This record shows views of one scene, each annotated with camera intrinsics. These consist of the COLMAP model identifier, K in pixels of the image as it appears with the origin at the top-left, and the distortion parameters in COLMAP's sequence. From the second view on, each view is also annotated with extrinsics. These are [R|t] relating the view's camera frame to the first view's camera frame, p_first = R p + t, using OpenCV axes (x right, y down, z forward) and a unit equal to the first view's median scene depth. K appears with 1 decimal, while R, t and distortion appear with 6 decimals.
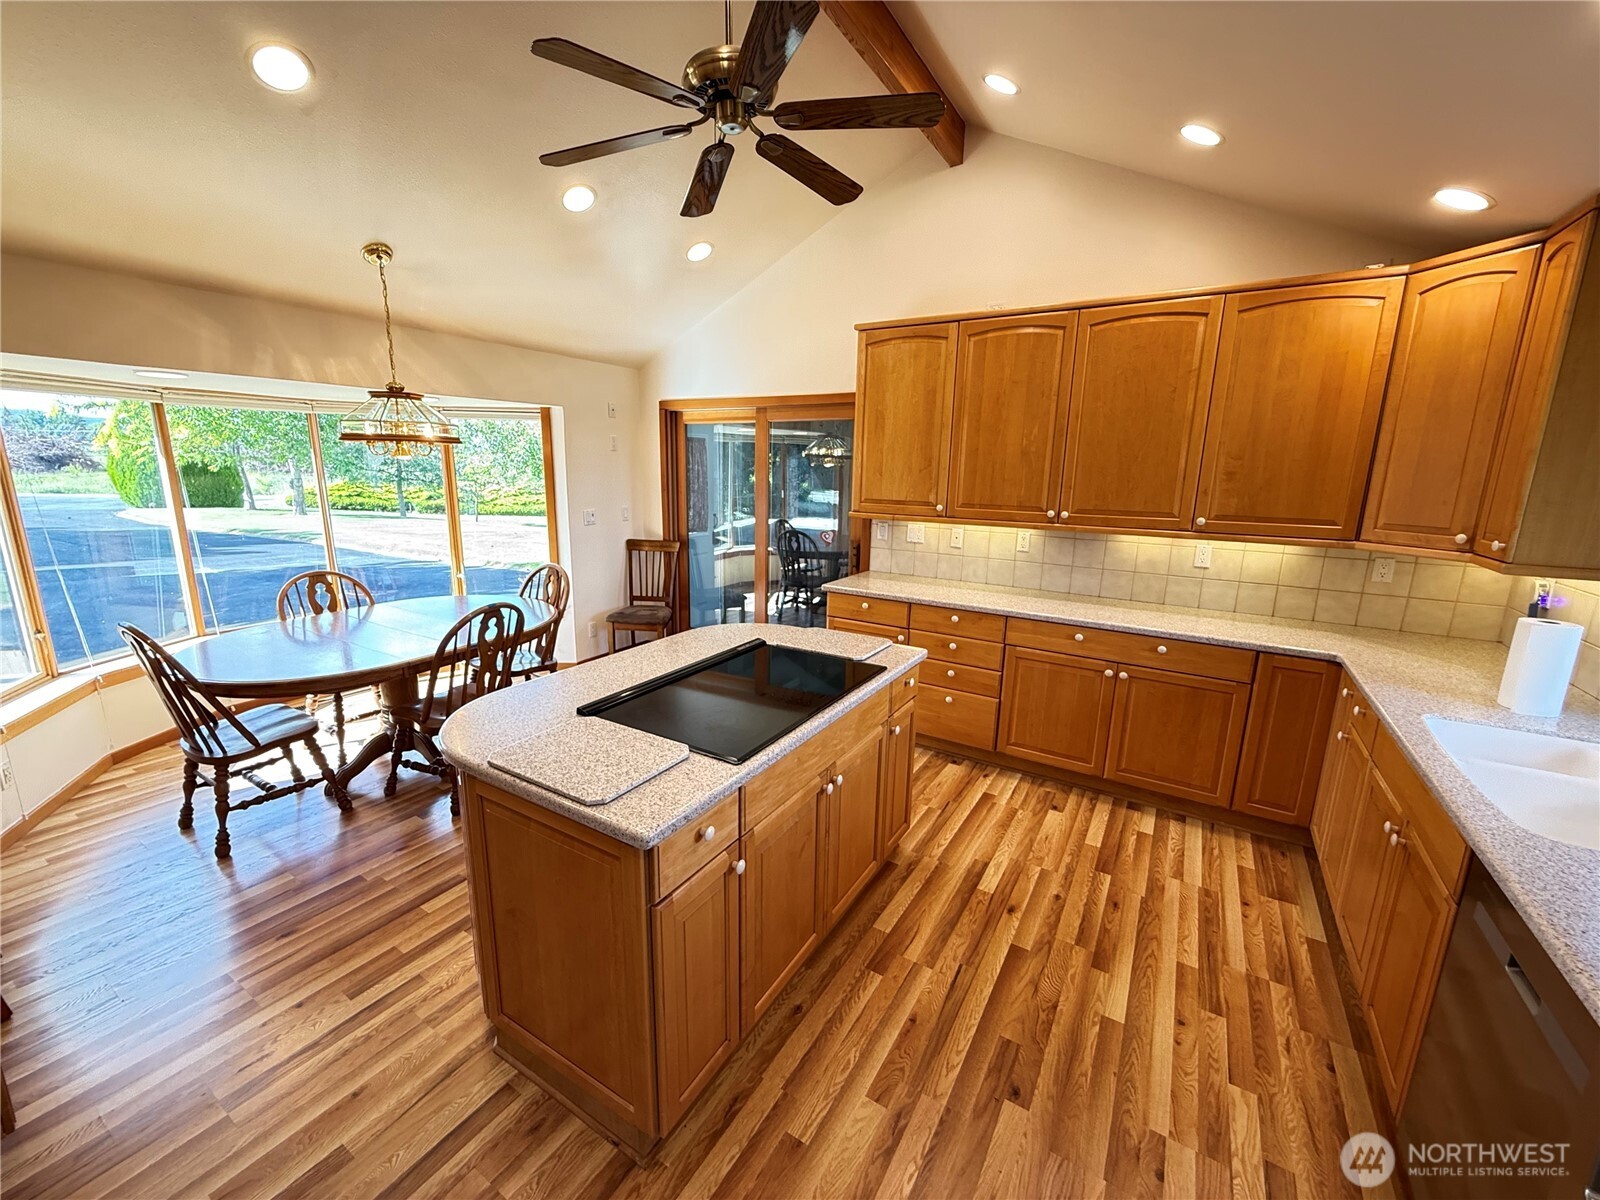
lens RADIAL K [[639.3, 0, 800.0], [0, 639.3, 600.0], [0, 0, 1]] dist [-0.000835, 0.000242]
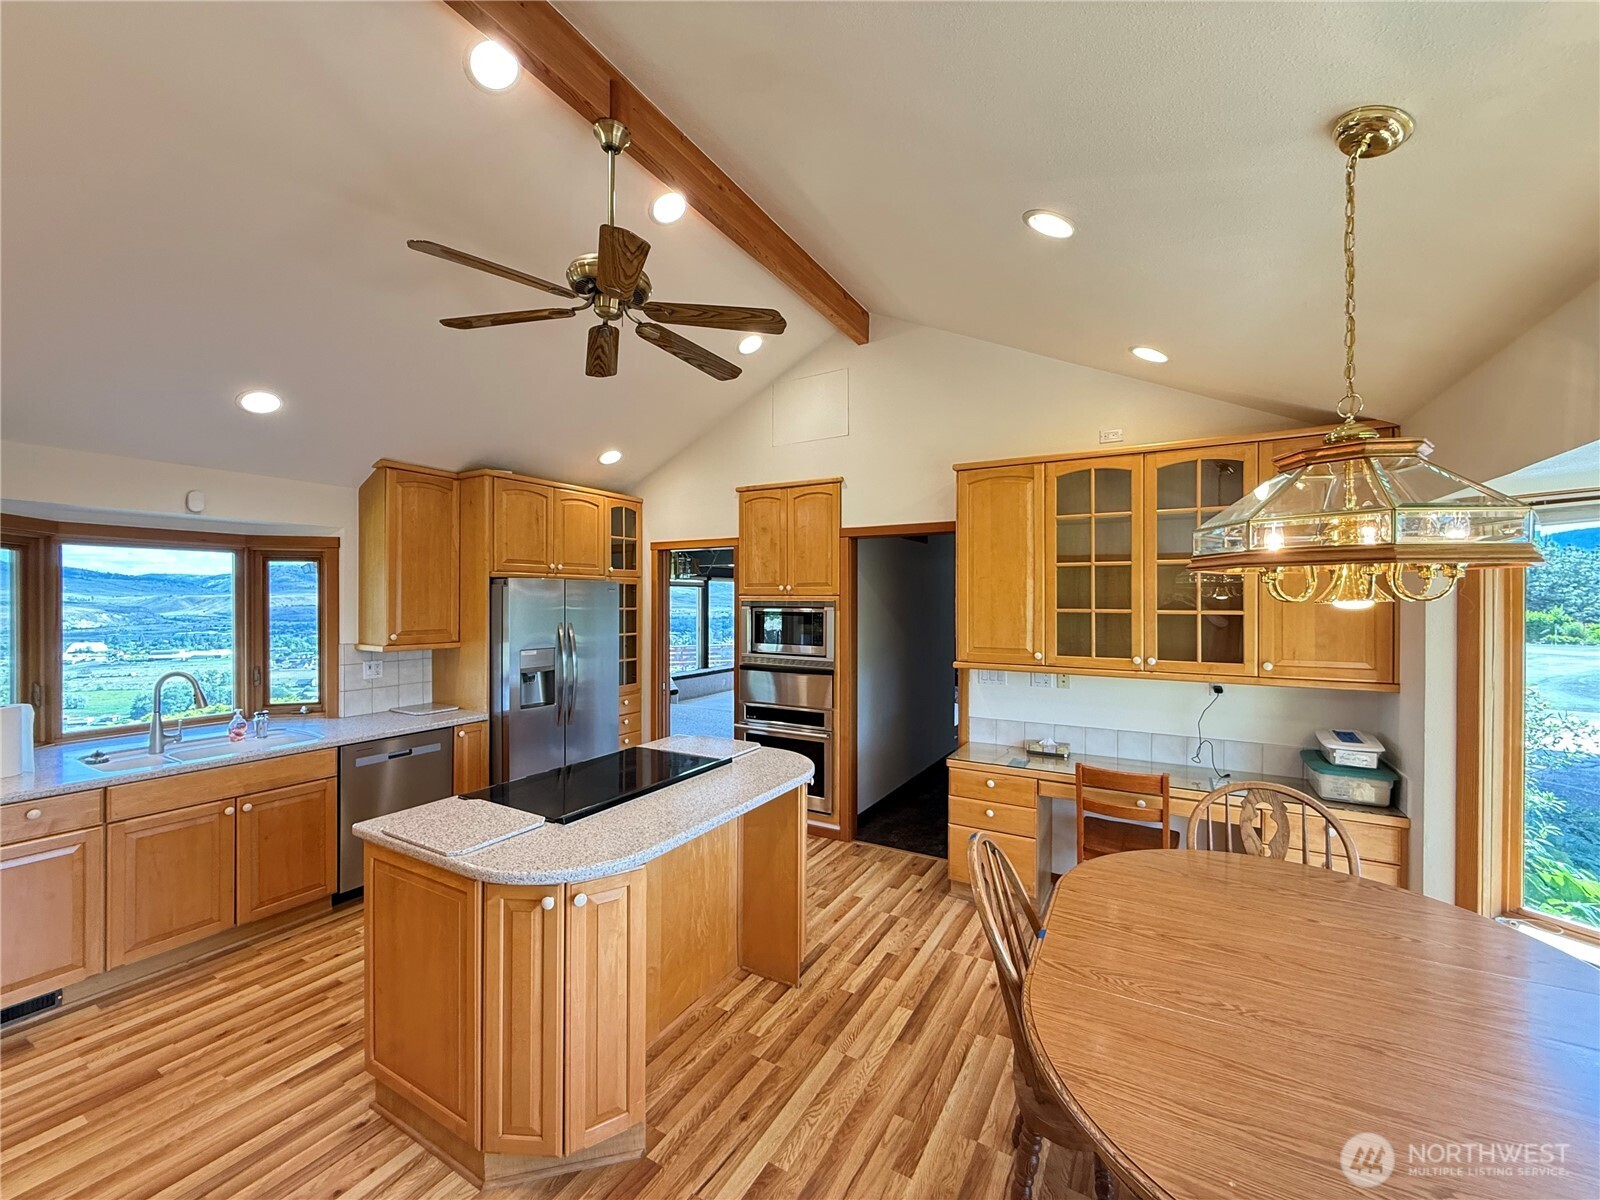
lens RADIAL K [[639.3, 0, 800.0], [0, 639.3, 600.0], [0, 0, 1]] dist [-0.000835, 0.000242]
pose [[-0.999519, -0.018861, -0.024630, -0.339835], [-0.023646, 0.977128, 0.211333, -0.385920], [0.020081, 0.211813, -0.977104, 1.765148]]
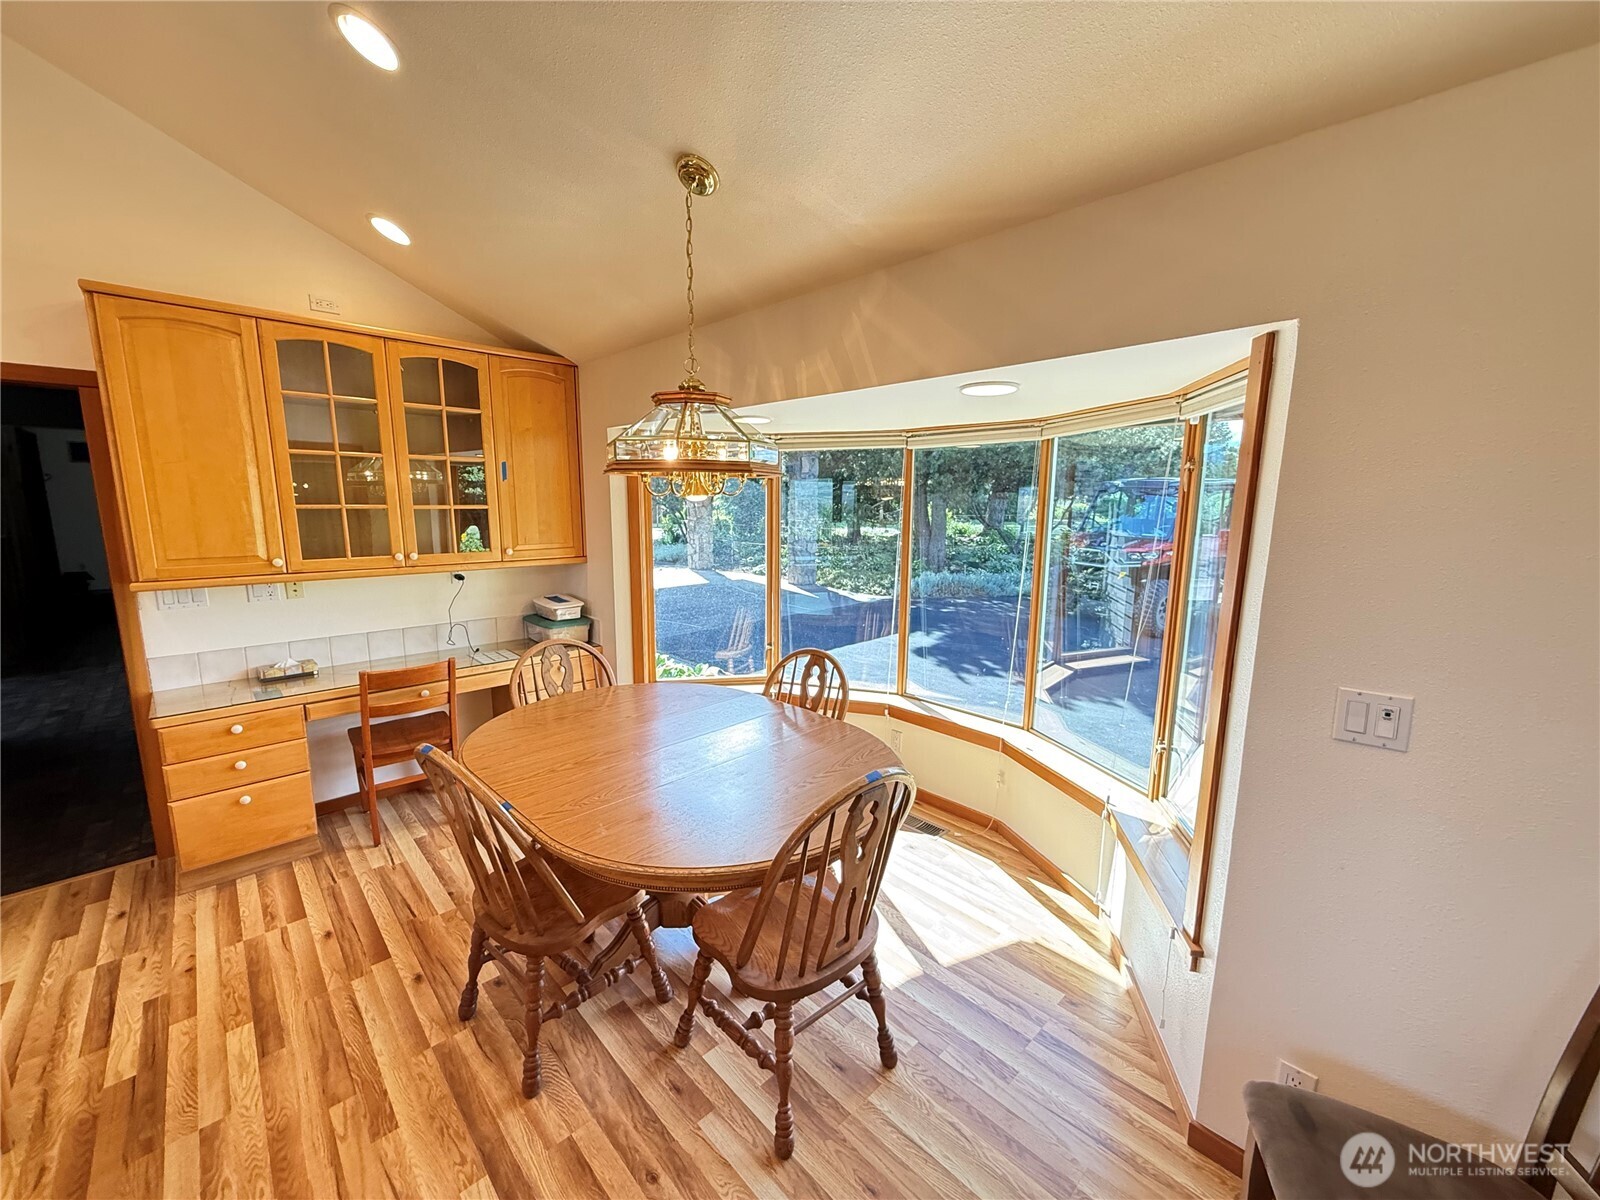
lens RADIAL K [[639.3, 0, 800.0], [0, 639.3, 600.0], [0, 0, 1]] dist [-0.000835, 0.000242]
pose [[-0.250426, 0.131579, -0.959153, -0.036335], [-0.214660, 0.958515, 0.187537, -0.340831], [0.944038, 0.252856, -0.211792, 1.599875]]
